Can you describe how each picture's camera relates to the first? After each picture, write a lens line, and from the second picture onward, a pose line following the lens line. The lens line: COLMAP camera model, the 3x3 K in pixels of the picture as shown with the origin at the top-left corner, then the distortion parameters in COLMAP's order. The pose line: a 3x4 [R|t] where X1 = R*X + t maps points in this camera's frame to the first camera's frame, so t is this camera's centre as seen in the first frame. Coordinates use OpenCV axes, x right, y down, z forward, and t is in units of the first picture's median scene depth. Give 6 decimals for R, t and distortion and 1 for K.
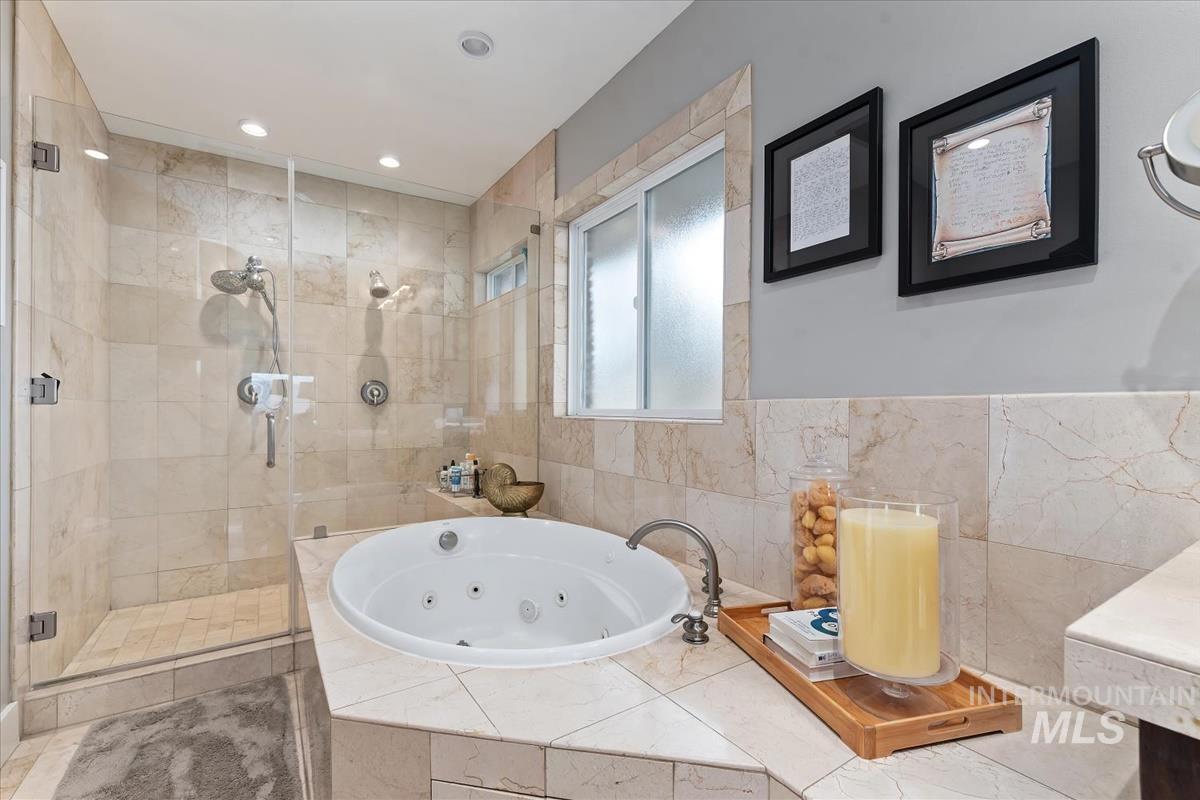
lens RADIAL K [[515.7, 0, 597.3], [0, 515.7, 404.9], [0, 0, 1]] dist [0.000652, 0.000181]
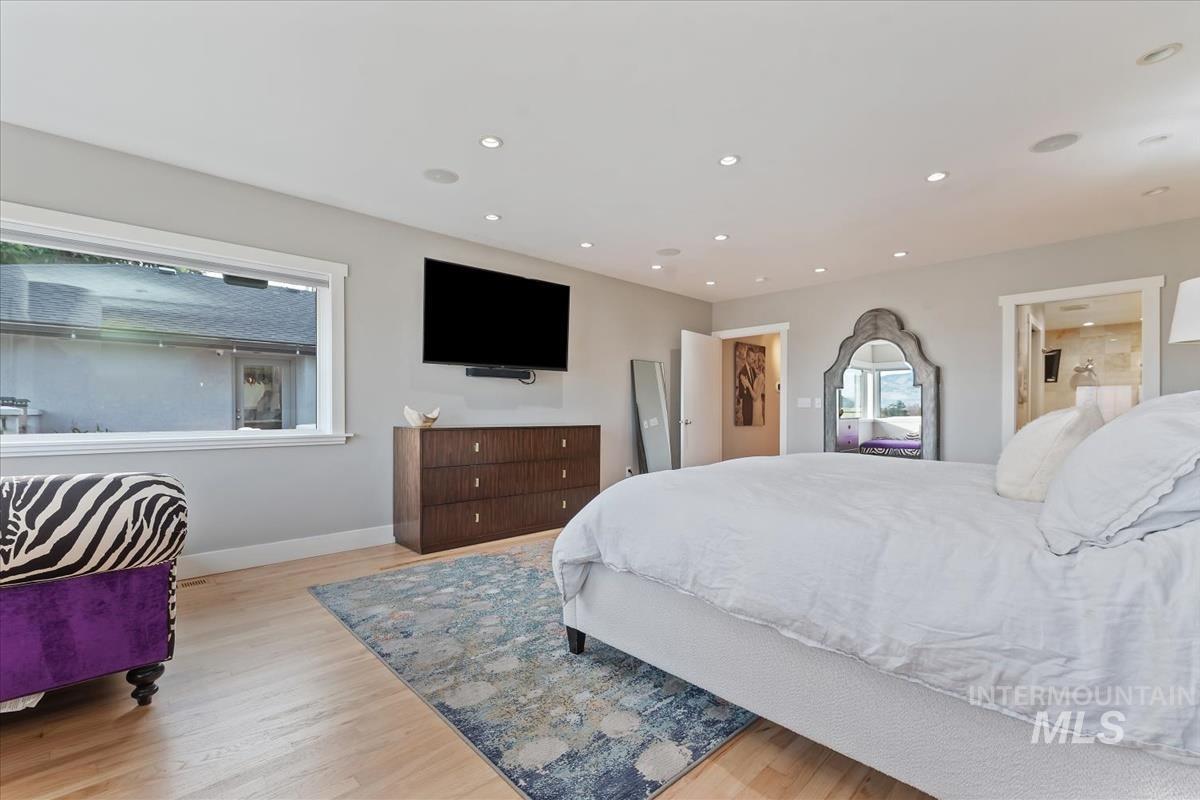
lens RADIAL K [[515.7, 0, 600.8], [0, 515.7, 406.9], [0, 0, 1]] dist [0.000652, 0.000181]
pose [[0.179582, 0.001507, -0.983742, 1.880022], [-0.003823, 0.999992, 0.000833, -0.004045], [0.983736, 0.003612, 0.179586, -2.467777]]
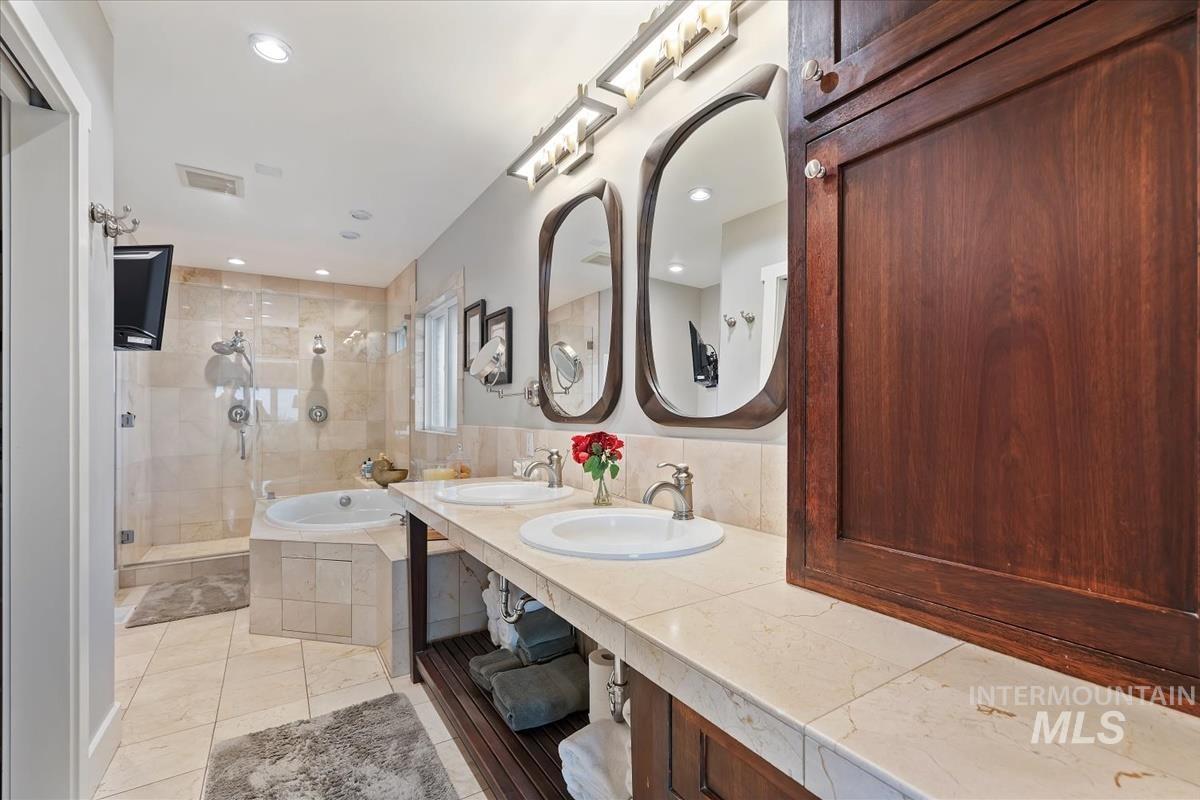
lens RADIAL K [[515.7, 0, 603.1], [0, 515.7, 408.5], [0, 0, 1]] dist [0.000652, 0.000181]
pose [[0.999994, -0.003530, 0.000589, 0.506343], [0.003532, 0.999990, -0.002683, -0.039968], [-0.000580, 0.002685, 0.999996, -0.655656]]
